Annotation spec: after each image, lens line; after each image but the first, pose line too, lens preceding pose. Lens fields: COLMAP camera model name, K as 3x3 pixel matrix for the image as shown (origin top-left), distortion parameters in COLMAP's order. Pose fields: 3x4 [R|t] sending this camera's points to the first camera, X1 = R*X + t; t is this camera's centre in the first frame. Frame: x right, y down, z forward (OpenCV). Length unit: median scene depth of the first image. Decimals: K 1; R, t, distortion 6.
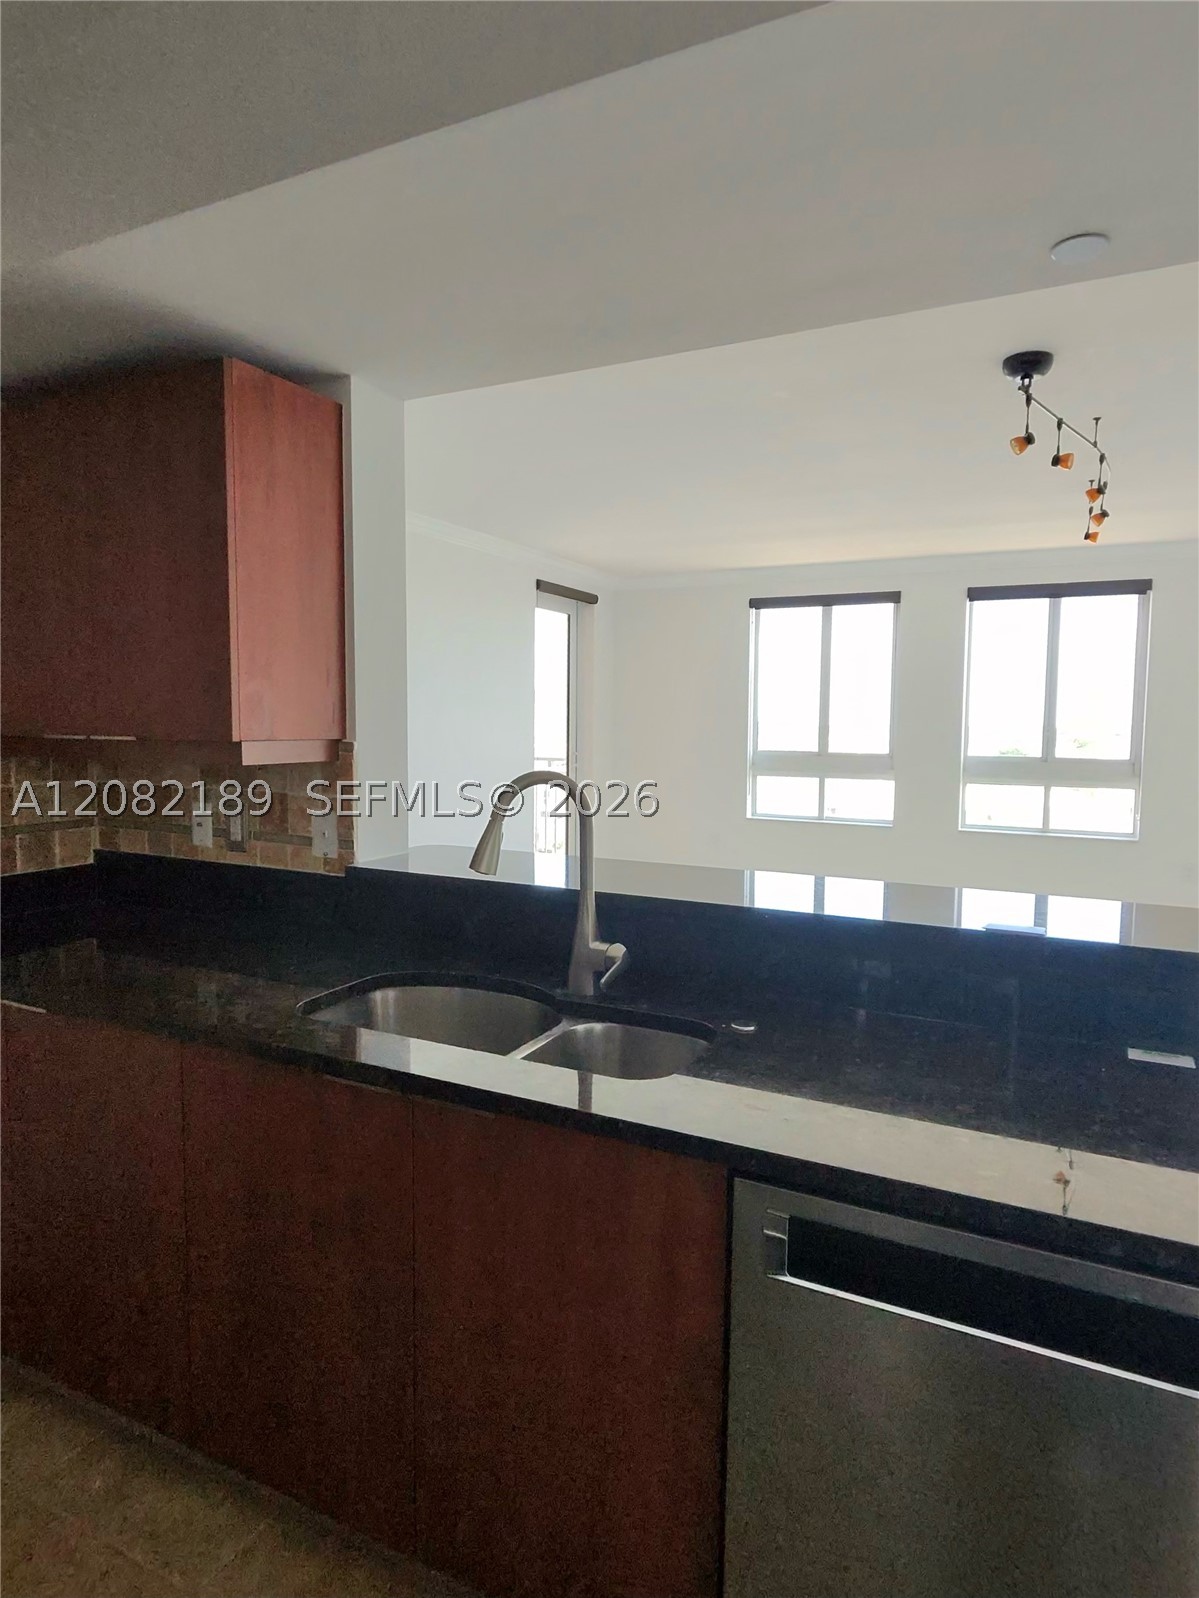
lens RADIAL K [[906.6, 0, 599.5], [0, 906.6, 799.0], [0, 0, 1]] dist [0.000570, -0.000344]
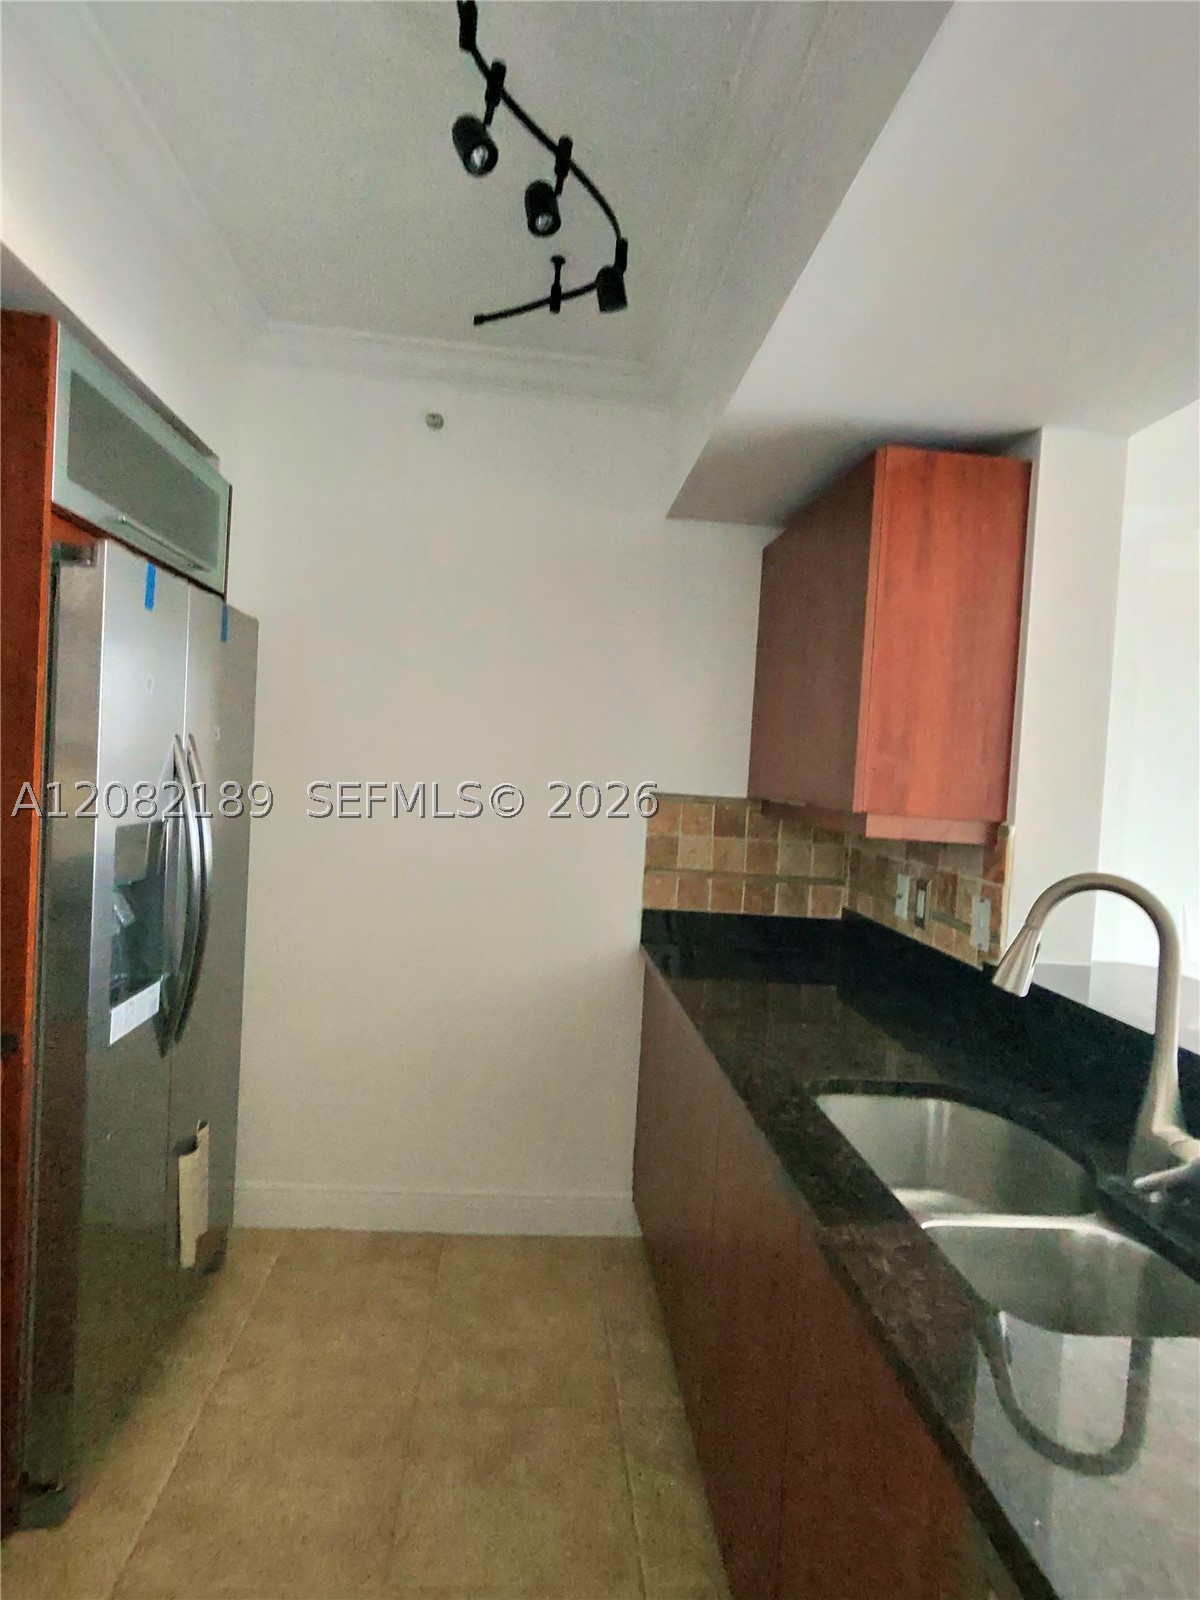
lens RADIAL K [[907.8, 0, 600.0], [0, 907.8, 800.0], [0, 0, 1]] dist [0.000570, -0.000344]
pose [[0.528254, 0.061112, -0.846885, 0.263714], [-0.143693, 0.989454, -0.018231, -0.012954], [0.836840, 0.131322, 0.531464, 0.168986]]
